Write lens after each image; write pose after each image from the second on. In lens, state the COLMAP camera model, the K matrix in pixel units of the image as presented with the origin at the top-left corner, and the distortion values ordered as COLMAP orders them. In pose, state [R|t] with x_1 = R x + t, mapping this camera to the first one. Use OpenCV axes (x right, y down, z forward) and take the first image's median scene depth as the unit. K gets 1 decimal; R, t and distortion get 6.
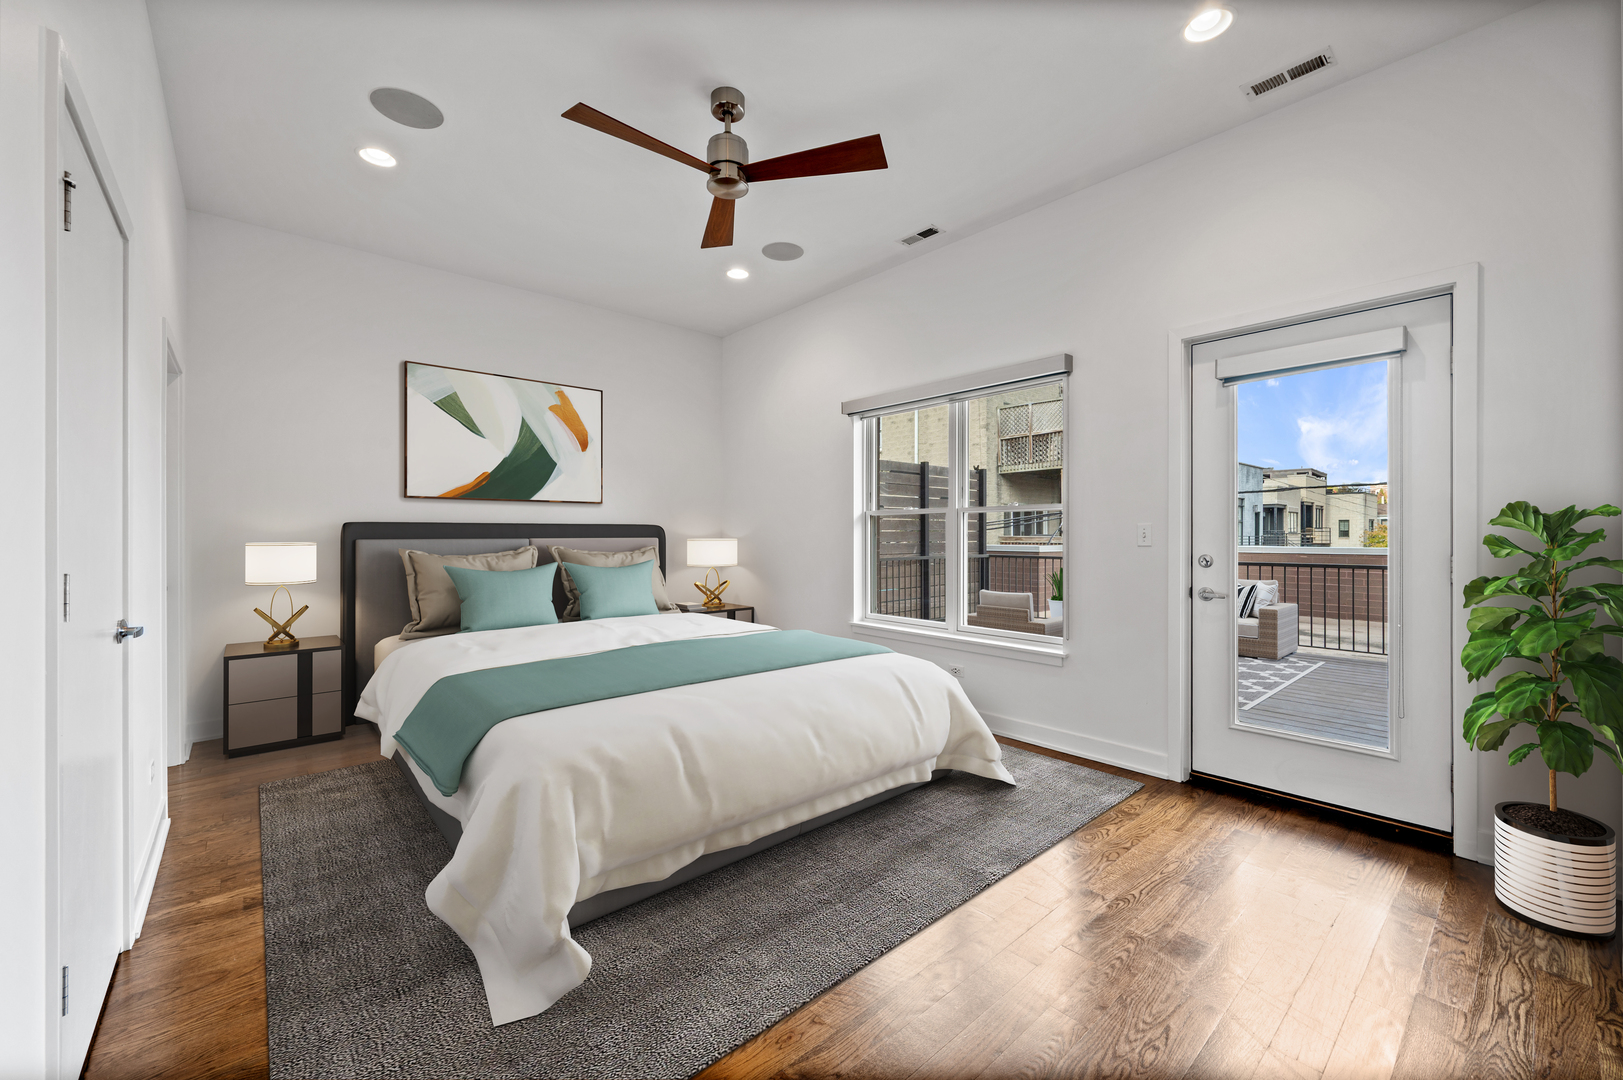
lens RADIAL K [[644.5, 0, 818.8], [0, 644.5, 537.4], [0, 0, 1]] dist [-0.000965, 0.000803]
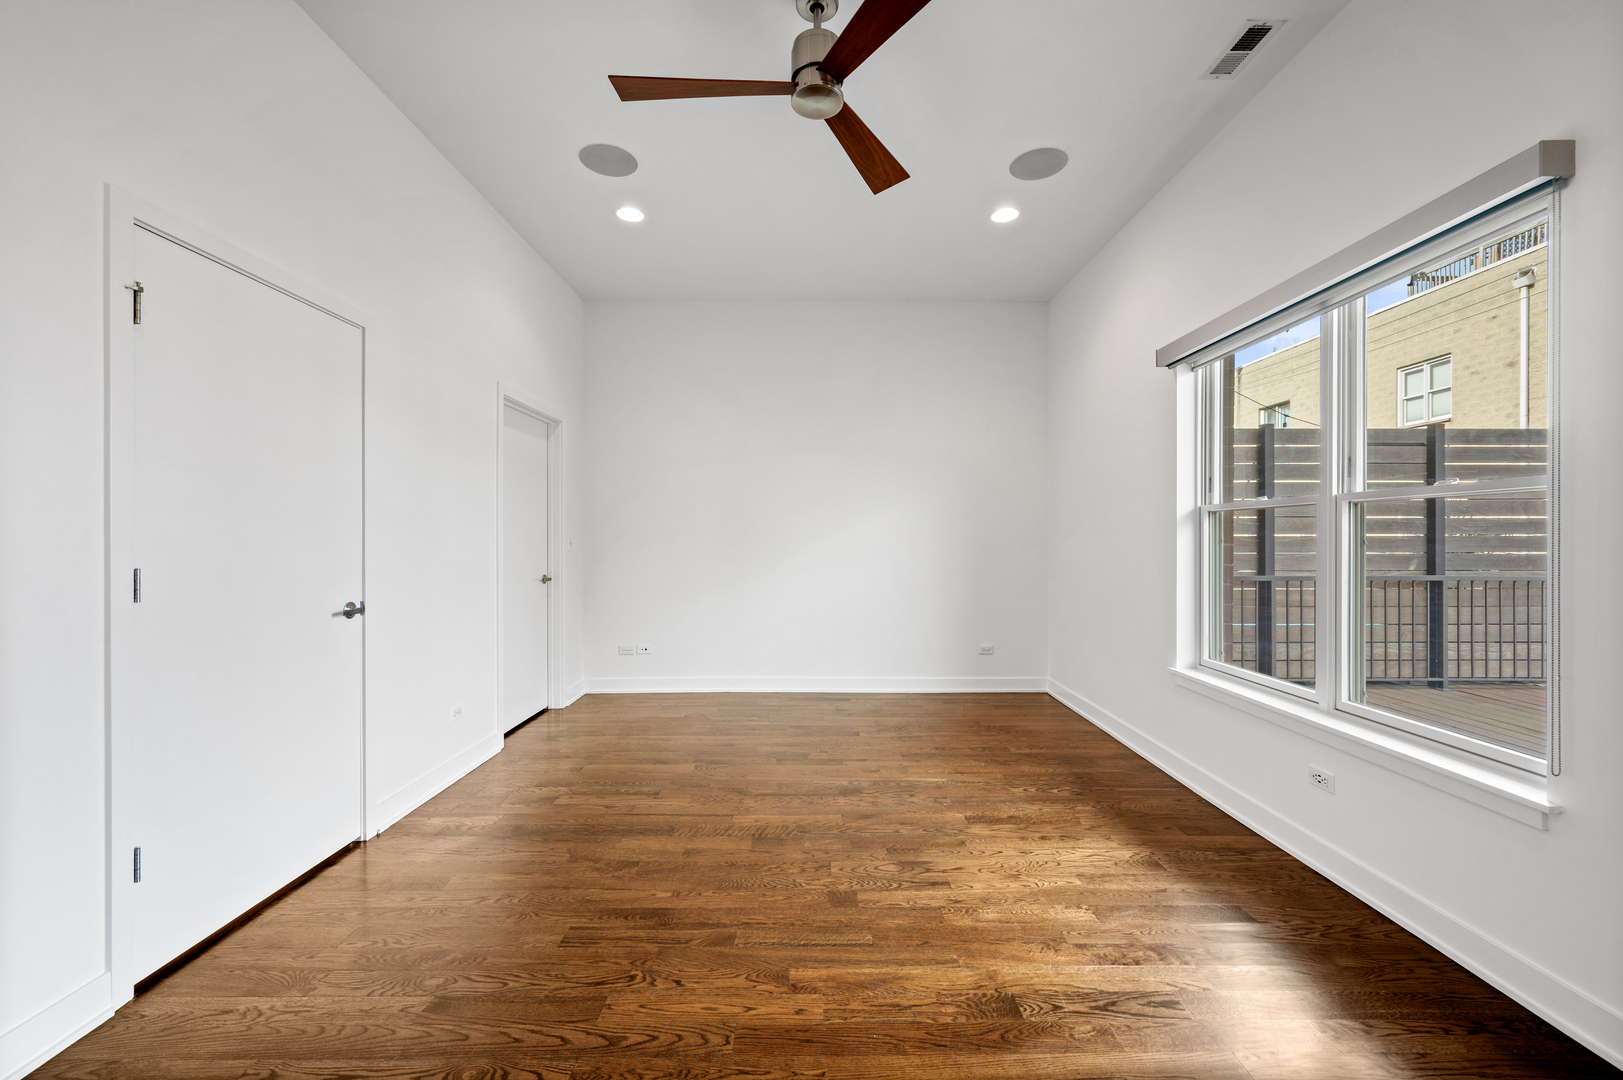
lens RADIAL K [[644.5, 0, 813.9], [0, 644.5, 539.7], [0, 0, 1]] dist [-0.000965, 0.000803]
pose [[0.748488, -0.000094, -0.663149, 0.218182], [-0.003323, 0.999987, -0.003893, -0.001110], [0.663140, 0.005118, 0.748478, 0.235440]]
